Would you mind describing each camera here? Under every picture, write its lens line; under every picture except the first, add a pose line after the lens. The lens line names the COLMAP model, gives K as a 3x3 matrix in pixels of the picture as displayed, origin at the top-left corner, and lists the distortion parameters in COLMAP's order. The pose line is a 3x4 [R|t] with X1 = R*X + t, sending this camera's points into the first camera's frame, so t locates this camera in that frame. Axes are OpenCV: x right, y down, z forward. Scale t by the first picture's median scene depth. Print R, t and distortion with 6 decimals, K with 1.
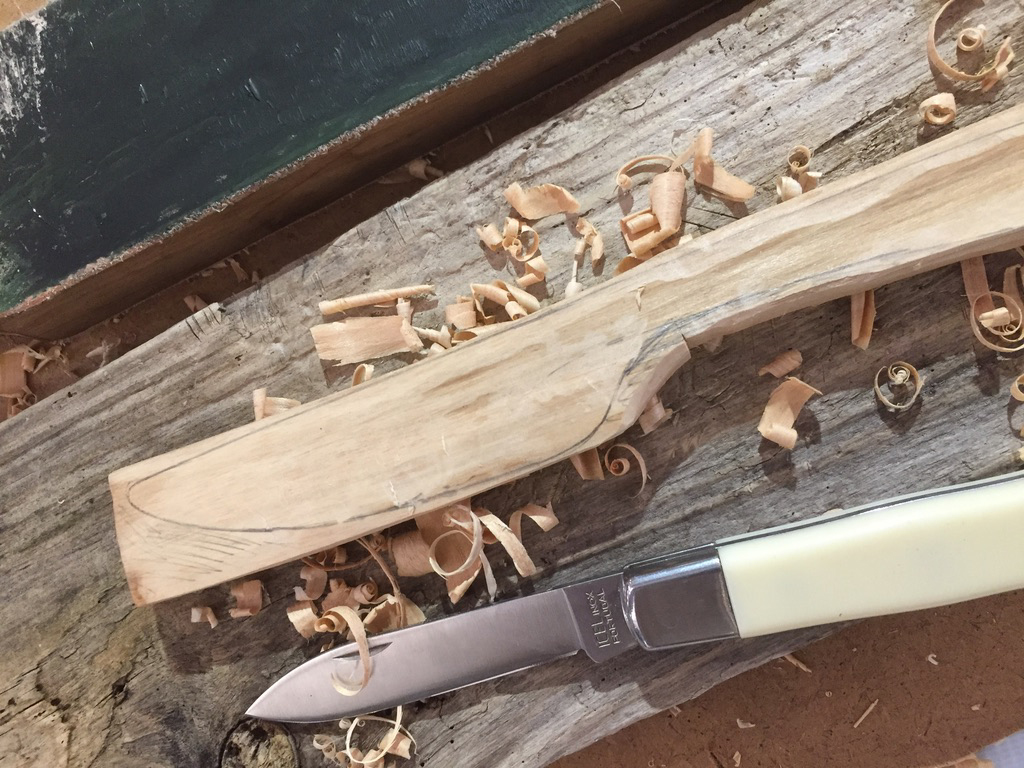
lens RADIAL K [[858.6, 0, 515.3], [0, 858.6, 379.2], [0, 0, 1]] dist [0.049848, -0.088945]
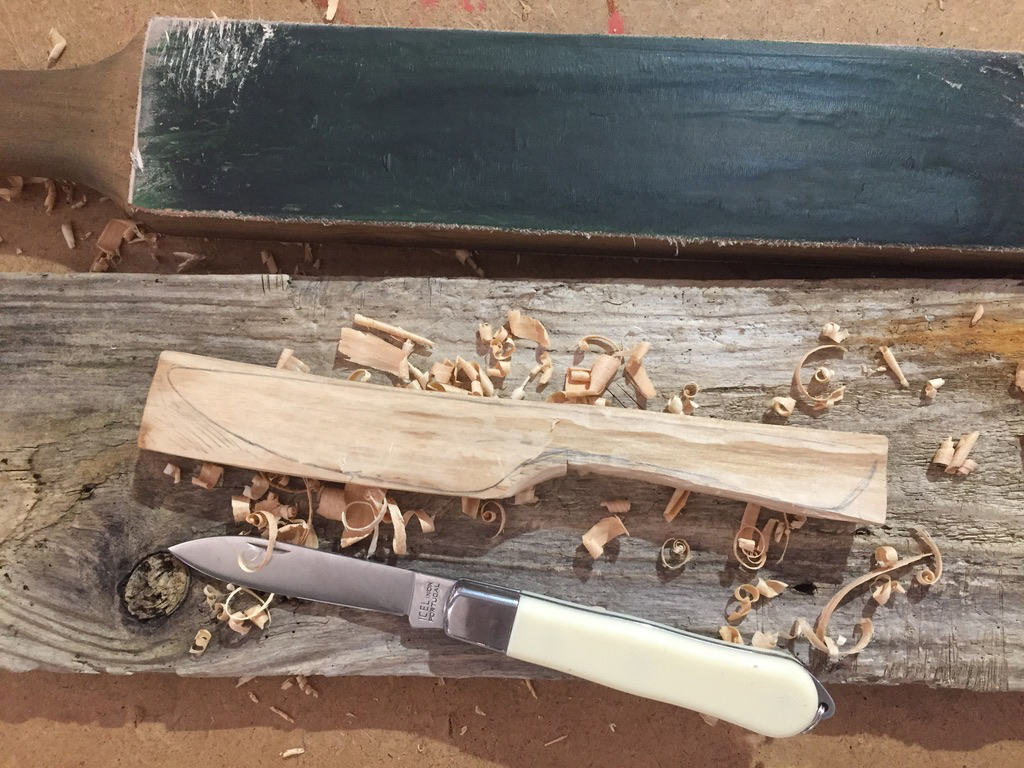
lens RADIAL K [[858.6, 0, 510.0], [0, 858.6, 376.6], [0, 0, 1]] dist [0.049848, -0.088945]
pose [[0.875555, 0.472682, 0.099875, -0.103195], [-0.473632, 0.880587, -0.015491, -0.099241], [-0.095271, -0.033741, 0.994879, -0.440754]]
